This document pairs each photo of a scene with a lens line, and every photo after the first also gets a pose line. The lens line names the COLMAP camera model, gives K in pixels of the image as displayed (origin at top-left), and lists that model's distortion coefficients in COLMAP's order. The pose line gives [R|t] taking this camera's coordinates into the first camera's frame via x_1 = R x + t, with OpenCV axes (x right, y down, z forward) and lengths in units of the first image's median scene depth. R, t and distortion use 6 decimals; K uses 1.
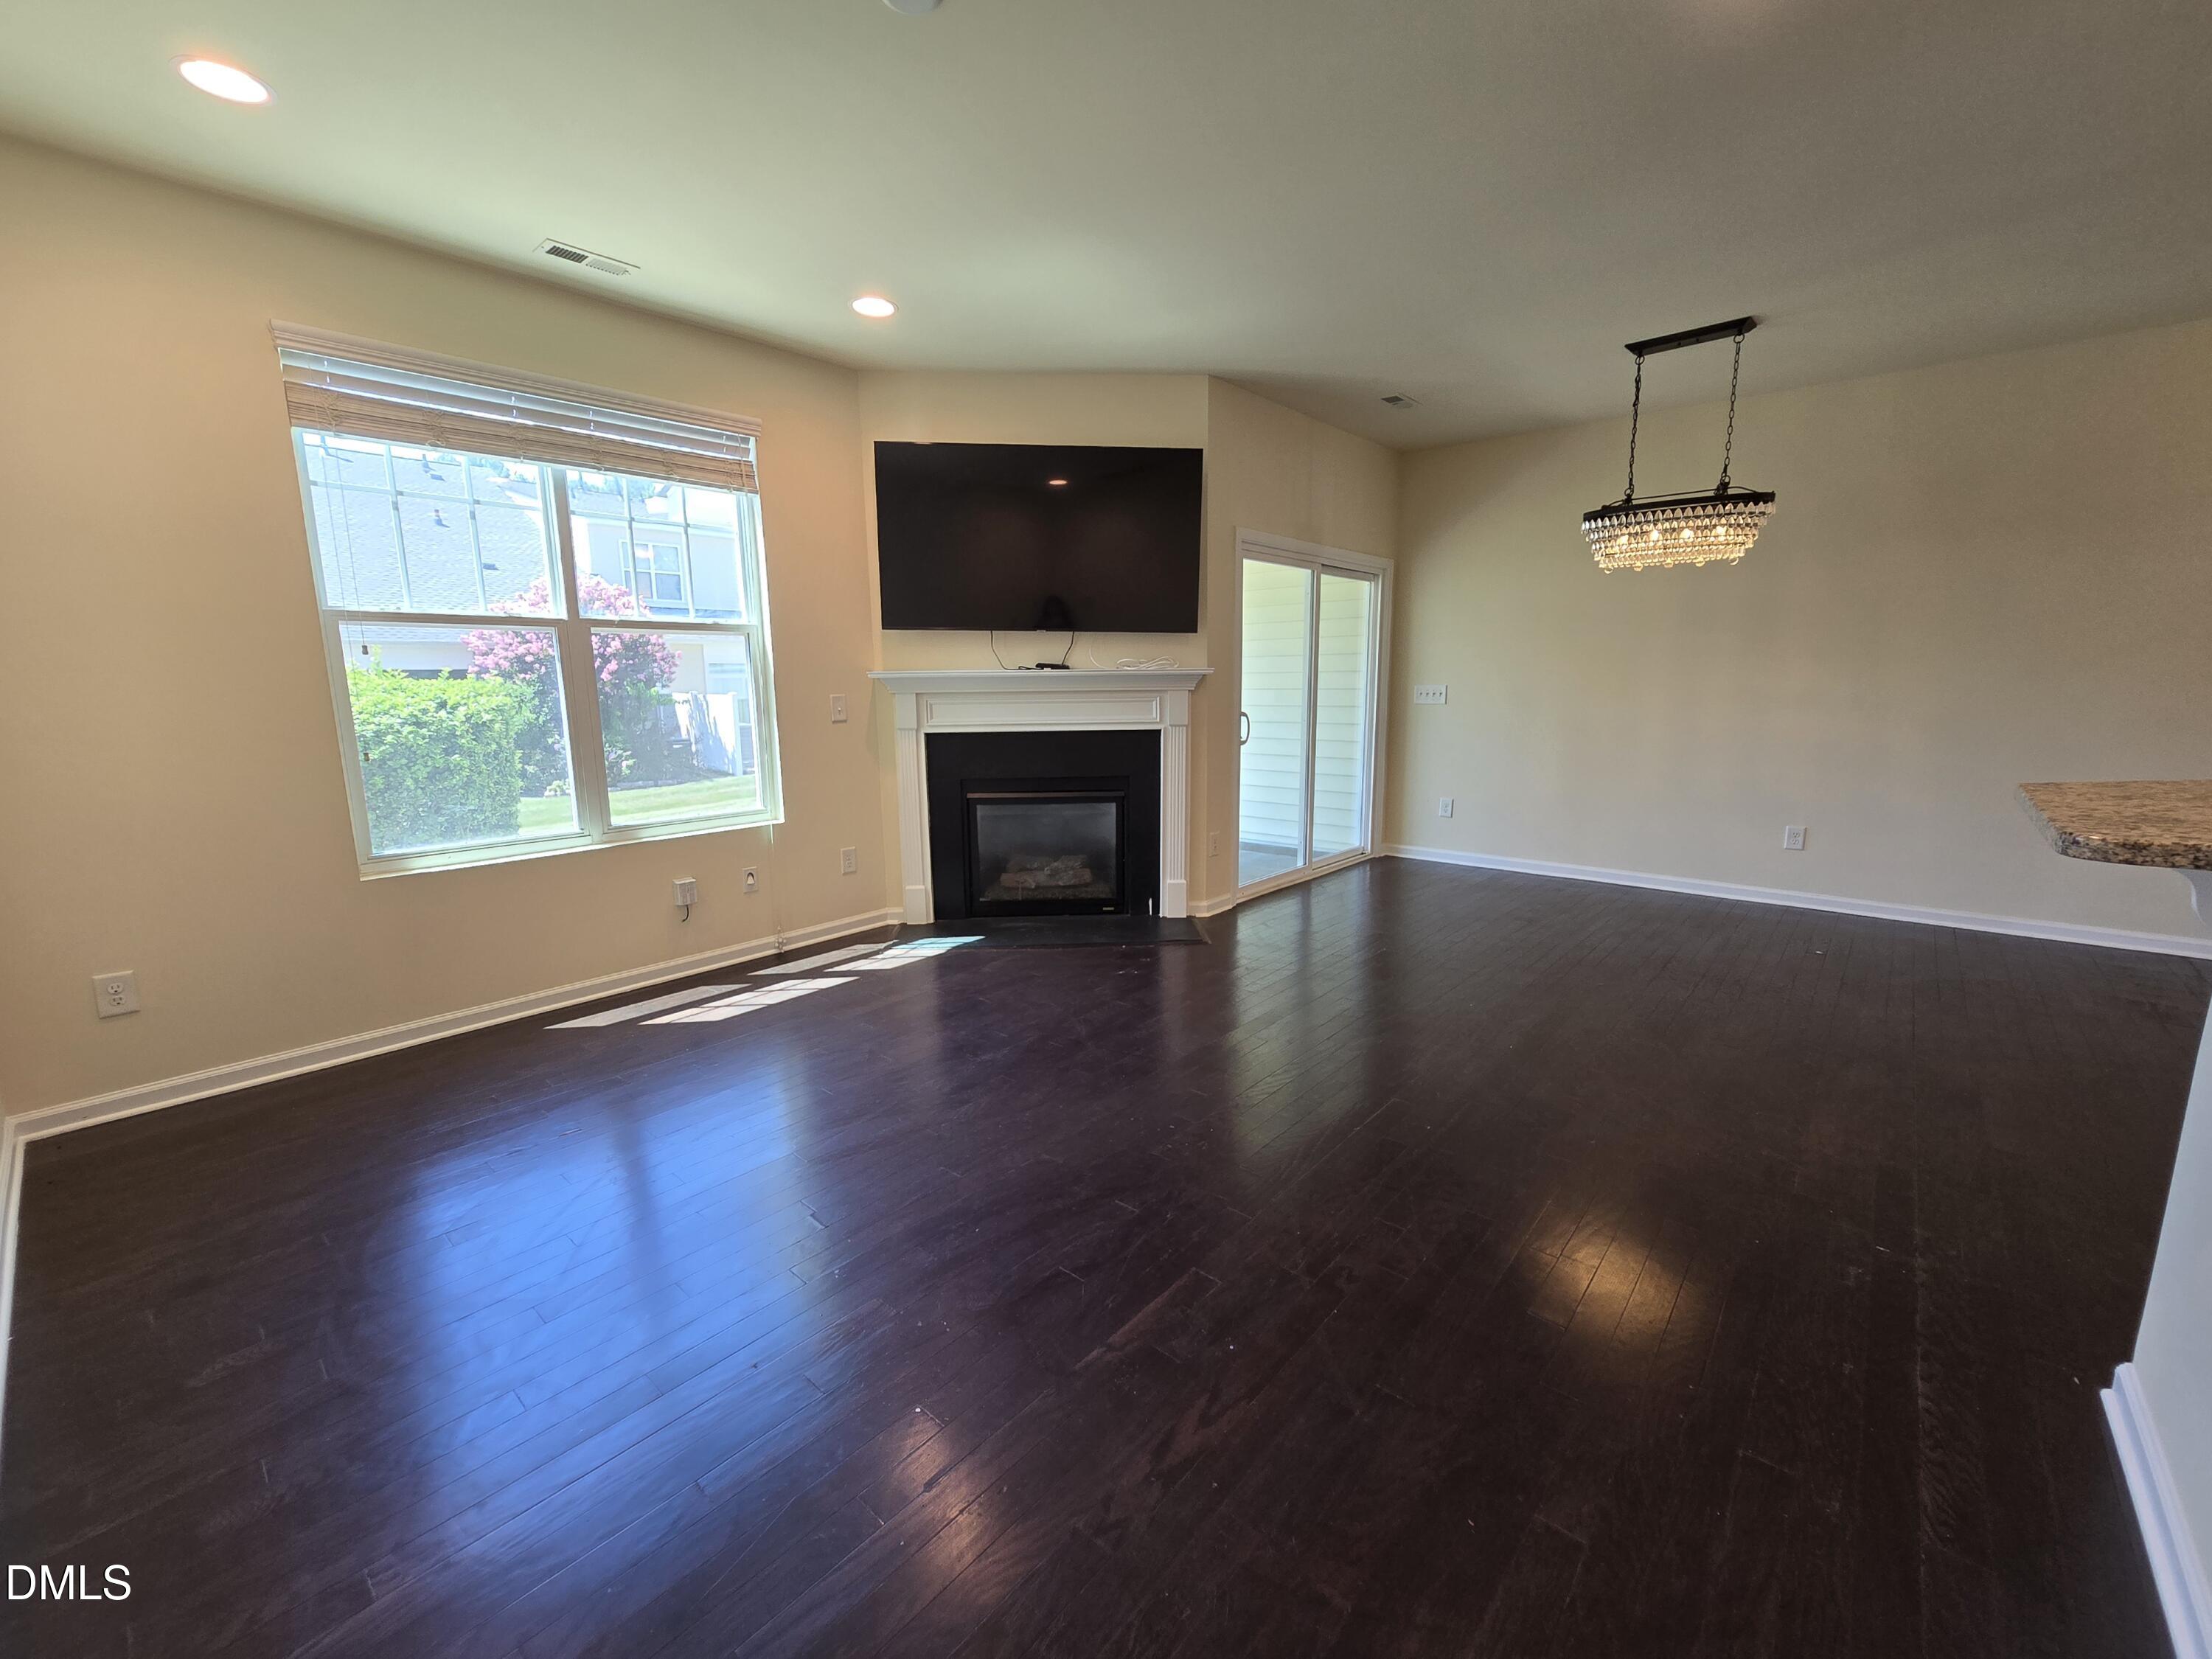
lens RADIAL K [[897.0, 0, 1107.1], [0, 897.0, 827.3], [0, 0, 1]] dist [0.001073, -0.000130]
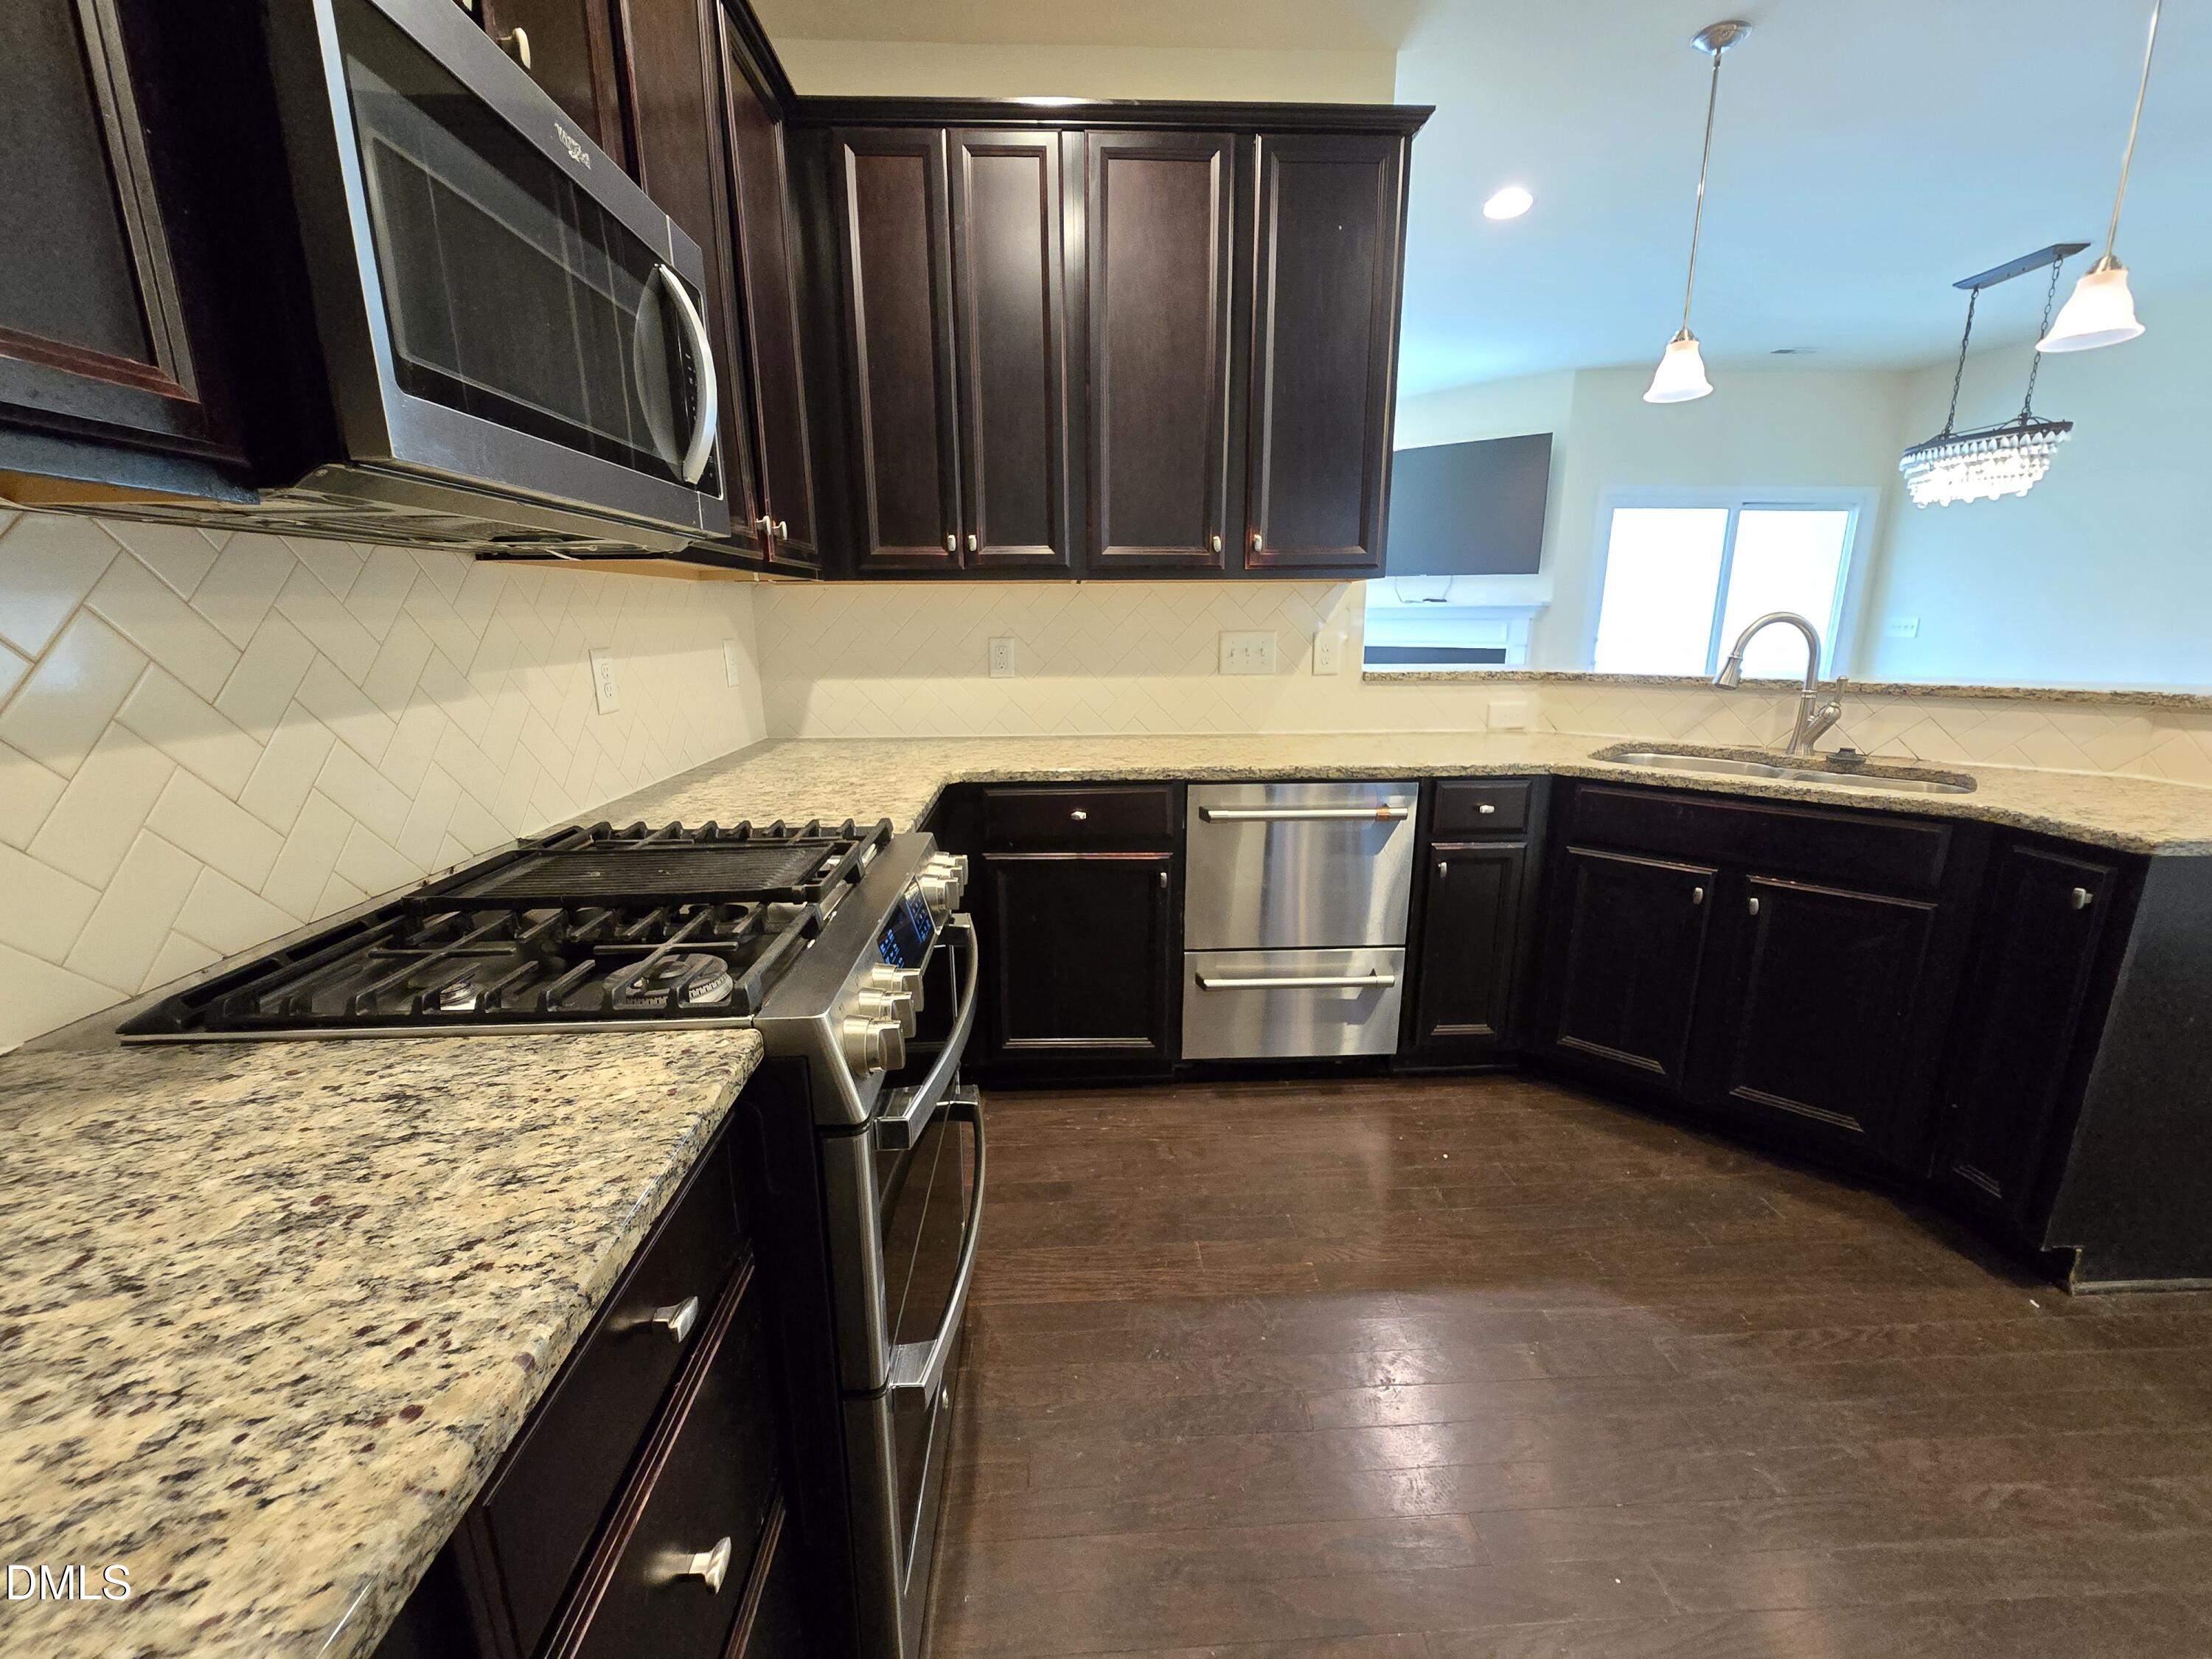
lens RADIAL K [[897.0, 0, 1104.6], [0, 897.0, 828.5], [0, 0, 1]] dist [0.001073, -0.000130]
pose [[0.695633, 0.173695, -0.697083, 0.624880], [-0.120518, 0.984795, 0.125118, 0.061049], [0.708216, -0.003025, 0.705990, -0.369723]]
